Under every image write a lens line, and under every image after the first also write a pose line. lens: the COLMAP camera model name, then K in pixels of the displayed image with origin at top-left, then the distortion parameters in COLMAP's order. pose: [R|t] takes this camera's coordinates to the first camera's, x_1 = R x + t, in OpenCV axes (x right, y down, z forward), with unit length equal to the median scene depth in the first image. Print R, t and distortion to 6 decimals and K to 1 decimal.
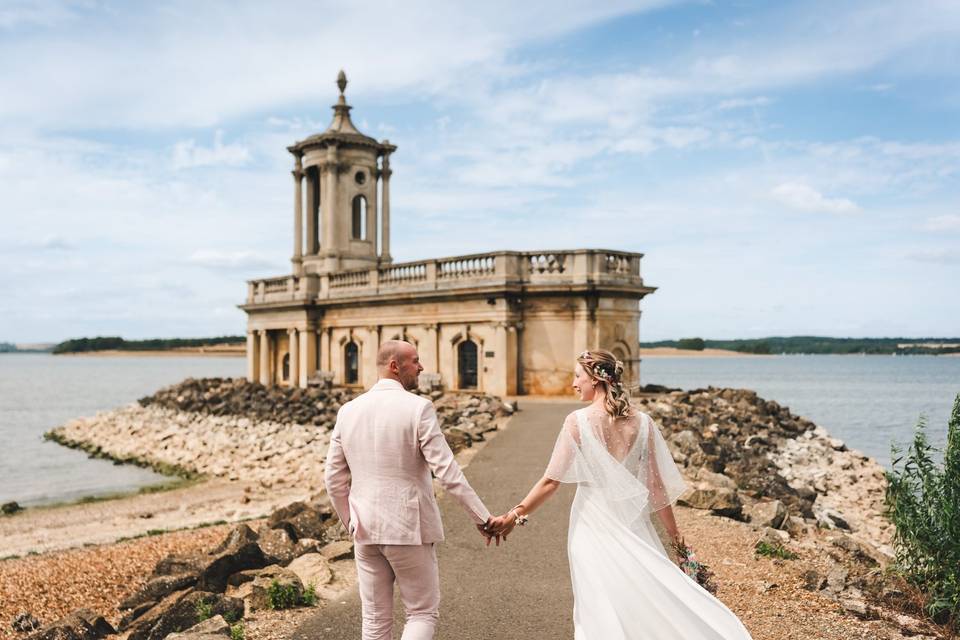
lens RADIAL K [[1086.2, 0, 480.0], [0, 1086.2, 320.0], [0, 0, 1]] dist [0.018552, 0.008710]
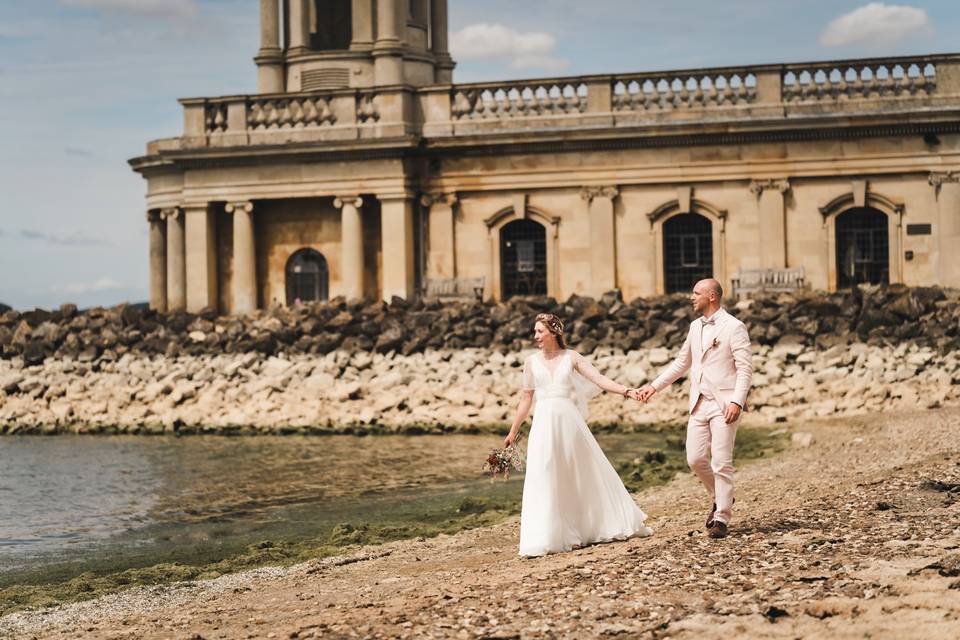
lens RADIAL K [[1086.2, 0, 480.0], [0, 1086.2, 320.0], [0, 0, 1]] dist [0.018552, 0.008710]
pose [[0.749547, -0.070488, 0.658188, -0.490932], [0.011922, 0.995591, 0.093045, 0.019706], [-0.661844, -0.061894, 0.747082, 0.617759]]
